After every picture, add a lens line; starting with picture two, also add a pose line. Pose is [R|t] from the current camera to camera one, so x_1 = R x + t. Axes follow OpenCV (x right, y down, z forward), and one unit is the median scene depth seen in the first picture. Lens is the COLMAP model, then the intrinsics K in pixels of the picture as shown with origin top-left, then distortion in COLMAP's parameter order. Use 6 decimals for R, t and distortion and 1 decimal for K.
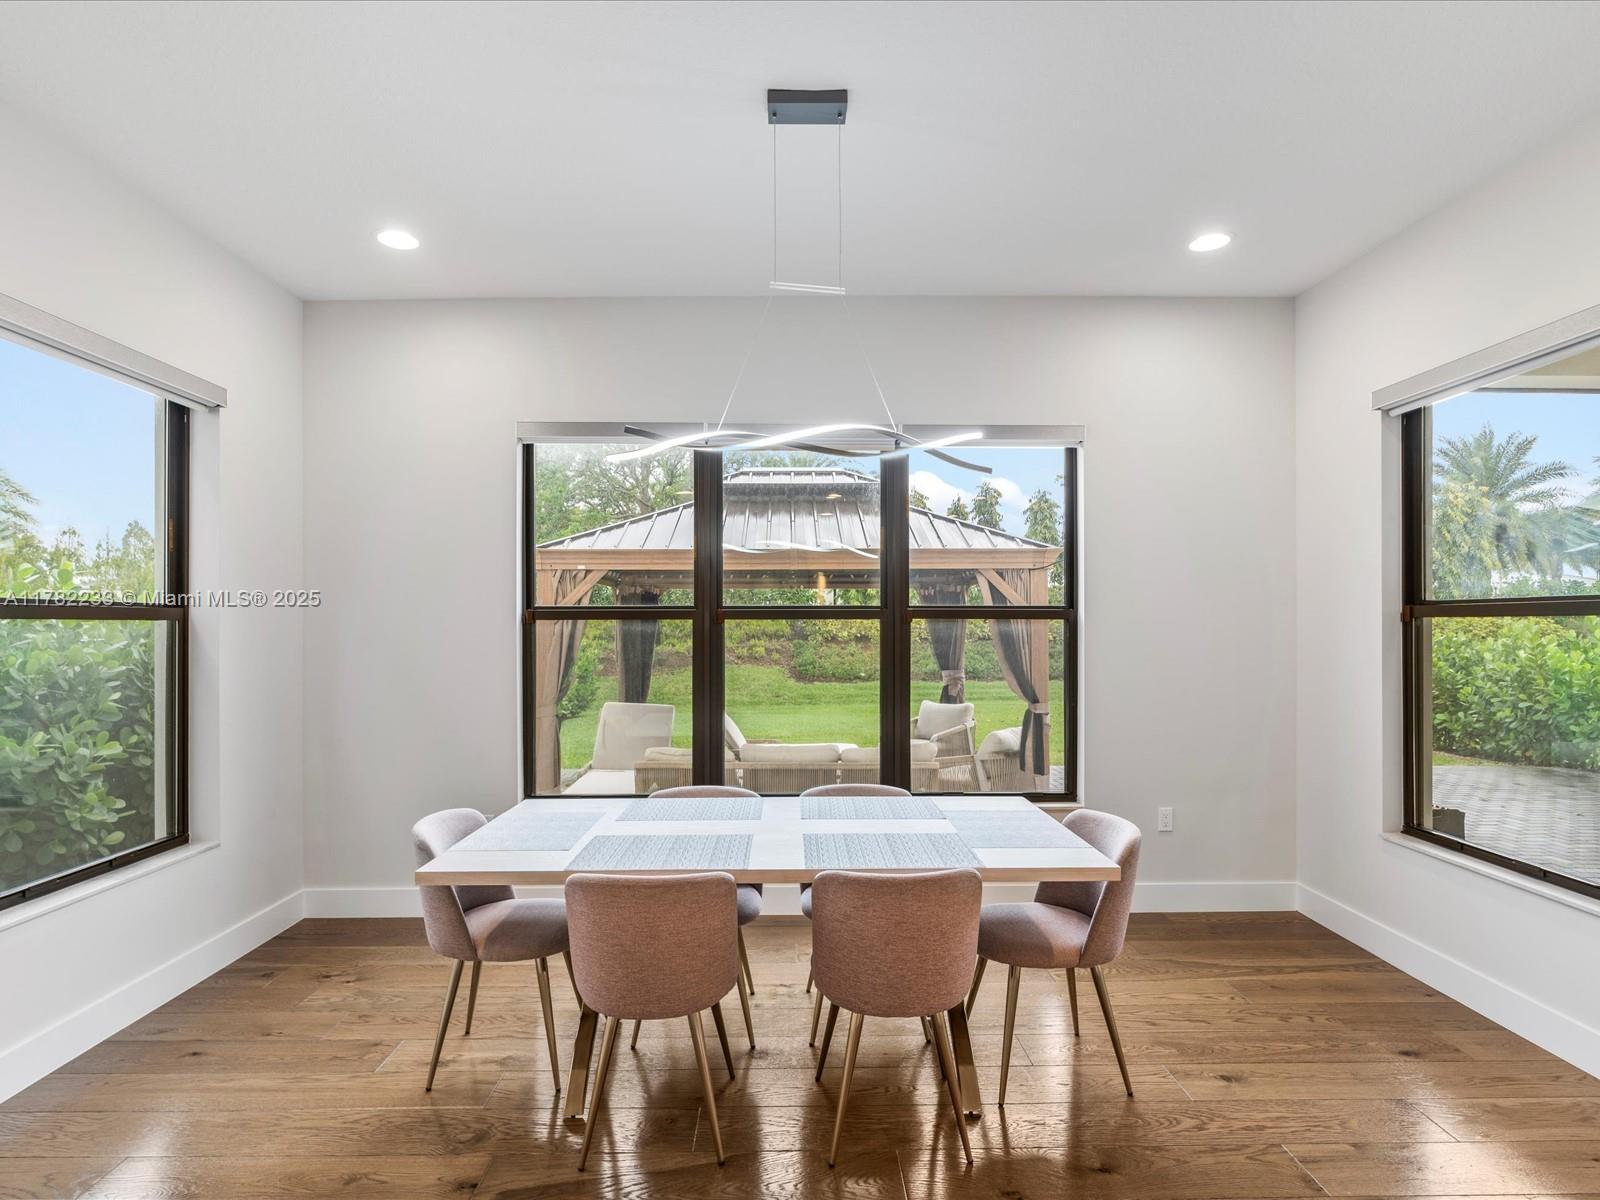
lens RADIAL K [[800.0, 0, 800.5], [0, 800.0, 615.0], [0, 0, 1]] dist [-0.002911, 0.000660]
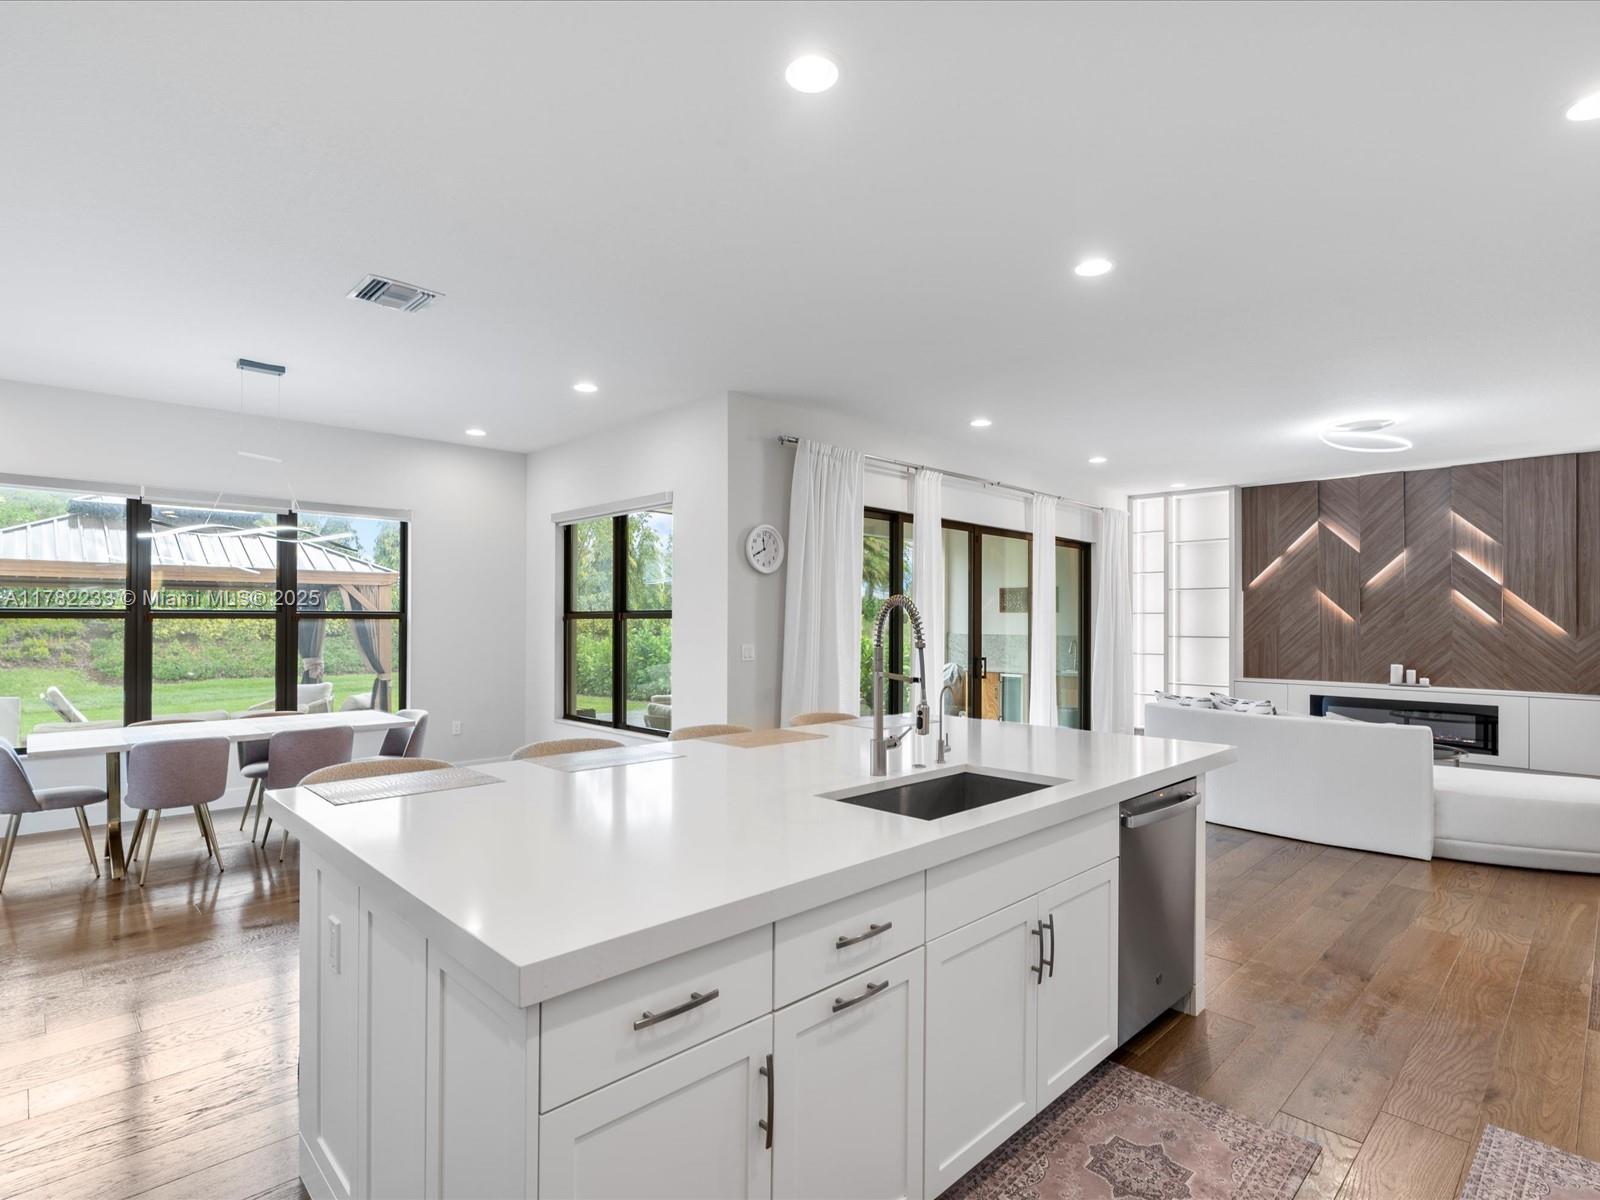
lens RADIAL K [[800.0, 0, 798.9], [0, 800.0, 615.2], [0, 0, 1]] dist [-0.002911, 0.000660]
pose [[0.725444, 0.006774, 0.688247, -0.190747], [-0.009669, 0.999953, 0.000349, -0.010005], [-0.688213, -0.006907, 0.725476, -0.694028]]
